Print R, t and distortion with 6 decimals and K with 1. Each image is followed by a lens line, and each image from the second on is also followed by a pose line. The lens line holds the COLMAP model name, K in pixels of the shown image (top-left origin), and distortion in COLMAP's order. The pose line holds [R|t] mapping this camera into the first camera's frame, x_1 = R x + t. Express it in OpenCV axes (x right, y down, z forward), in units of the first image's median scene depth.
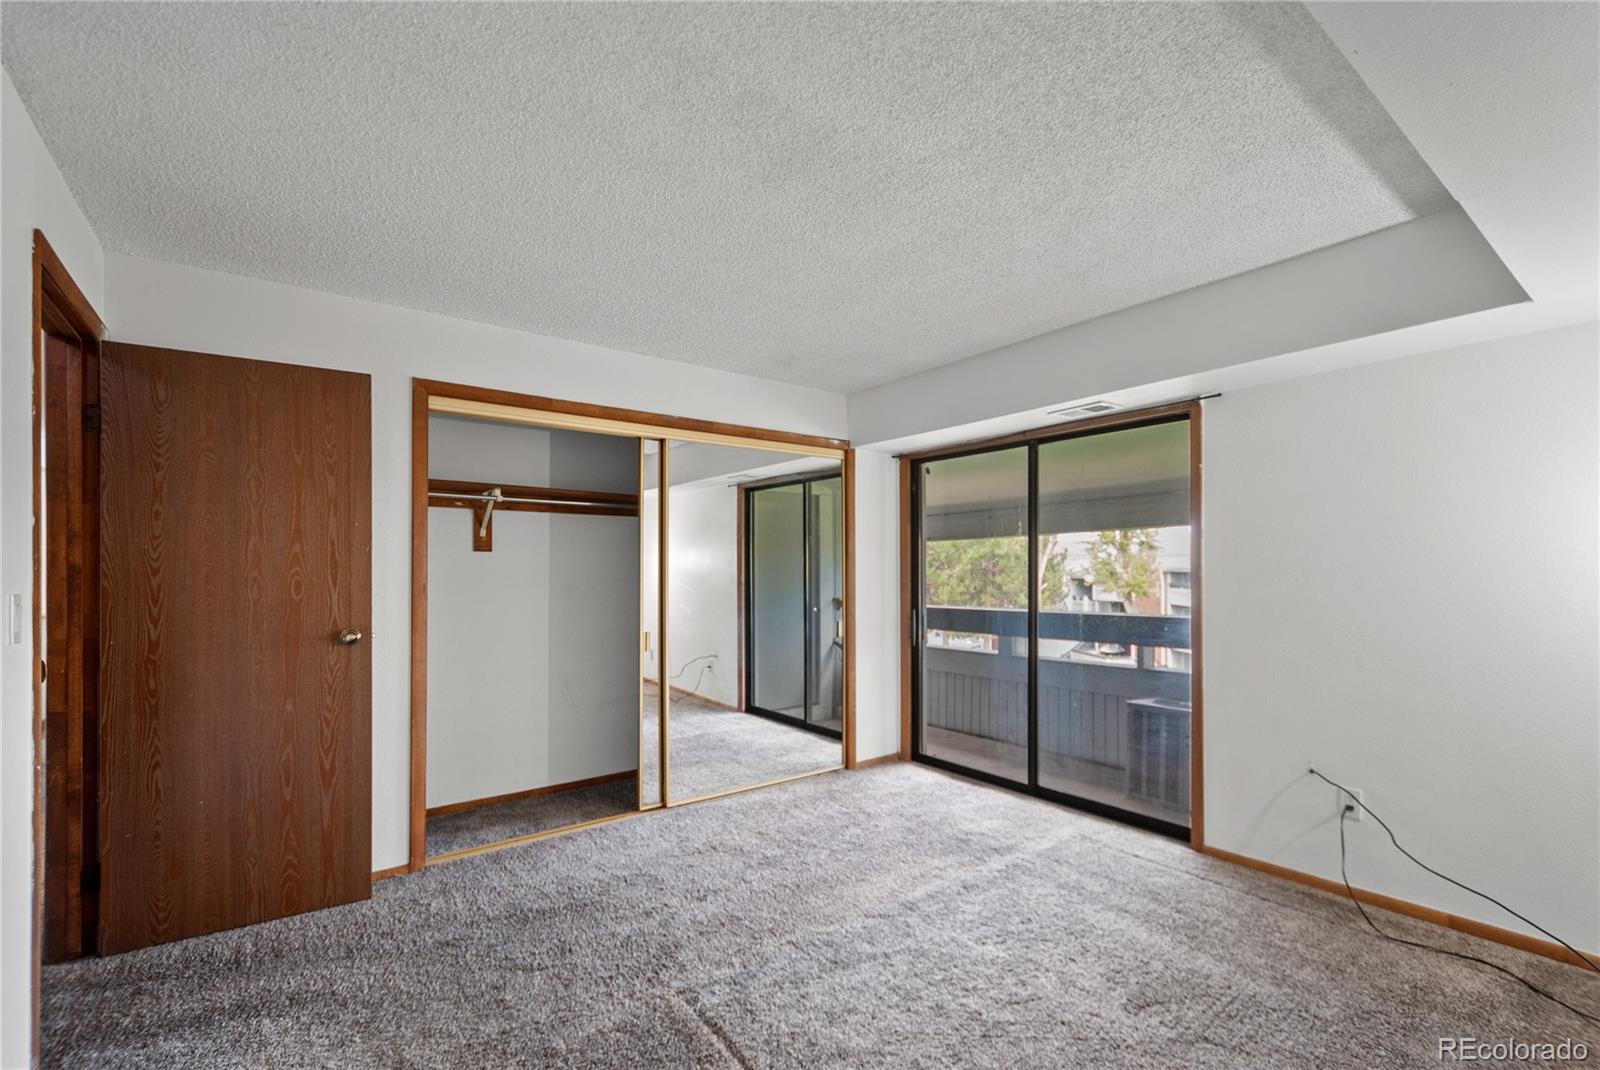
lens RADIAL K [[701.7, 0, 800.7], [0, 701.7, 564.2], [0, 0, 1]] dist [-0.001707, -0.000853]
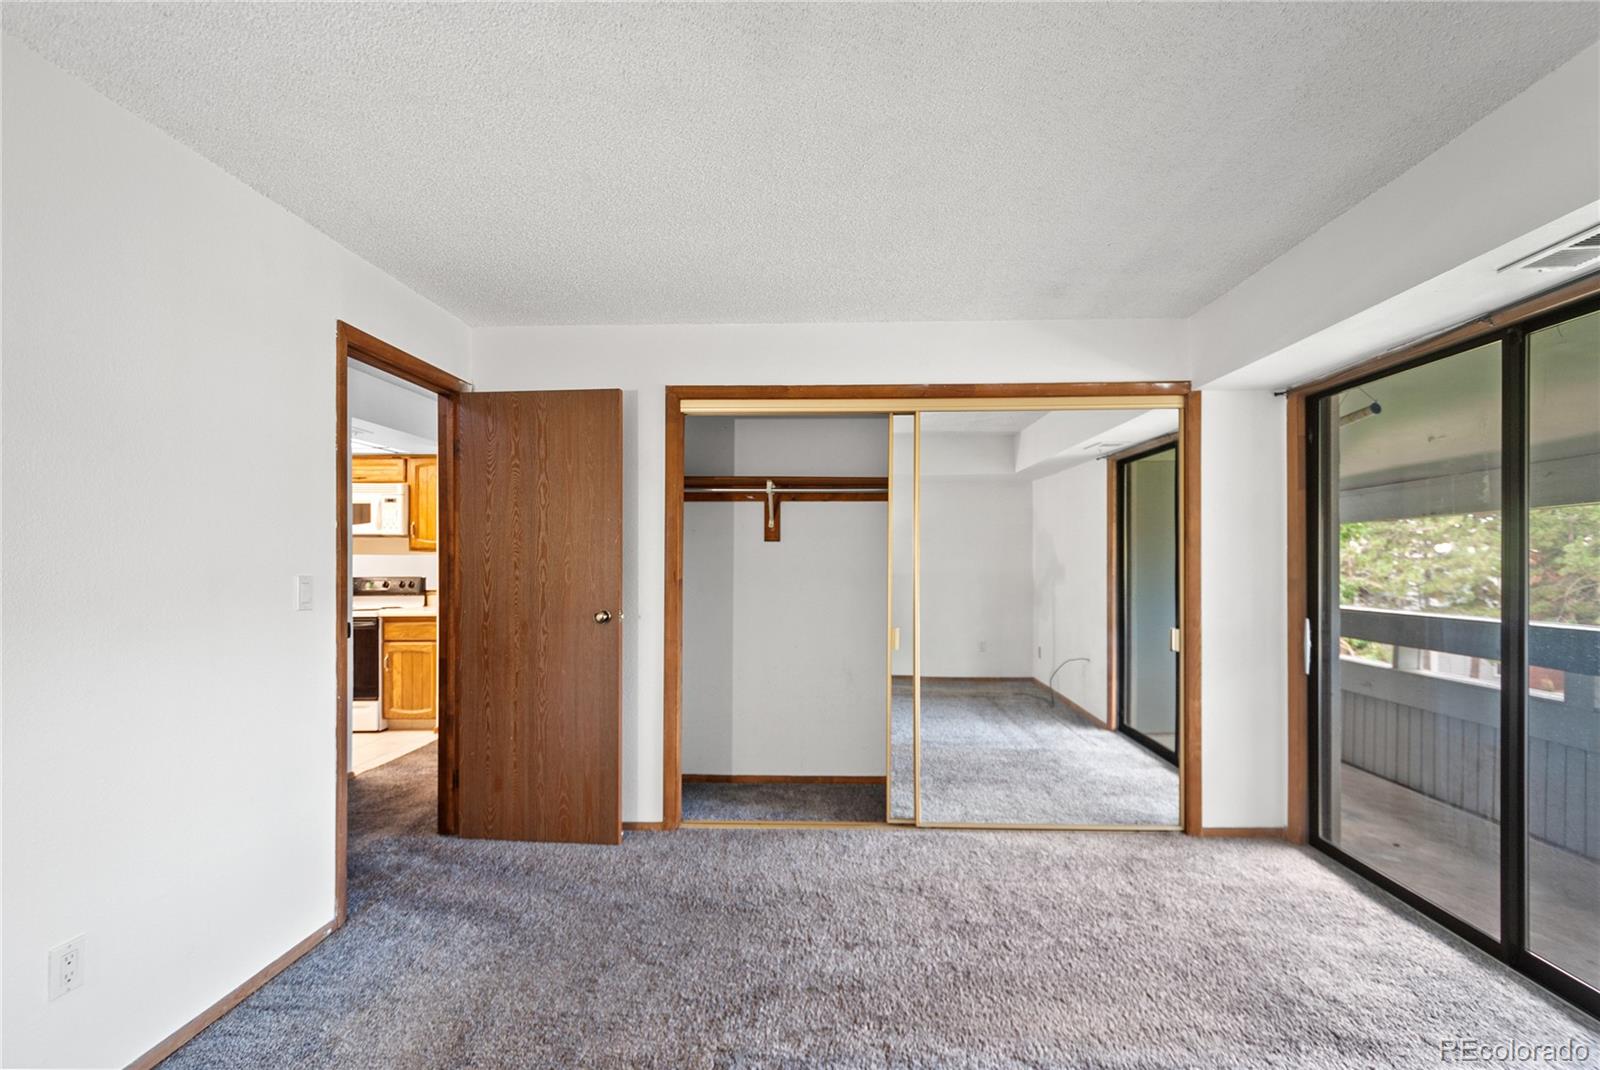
lens RADIAL K [[694.7, 0, 806.8], [0, 694.7, 557.2], [0, 0, 1]] dist [0.002653, -0.000481]
pose [[0.777522, 0.000855, -0.628855, 0.261046], [0.003820, 0.999974, 0.006083, -0.000701], [0.628844, -0.007132, 0.777499, 0.236120]]
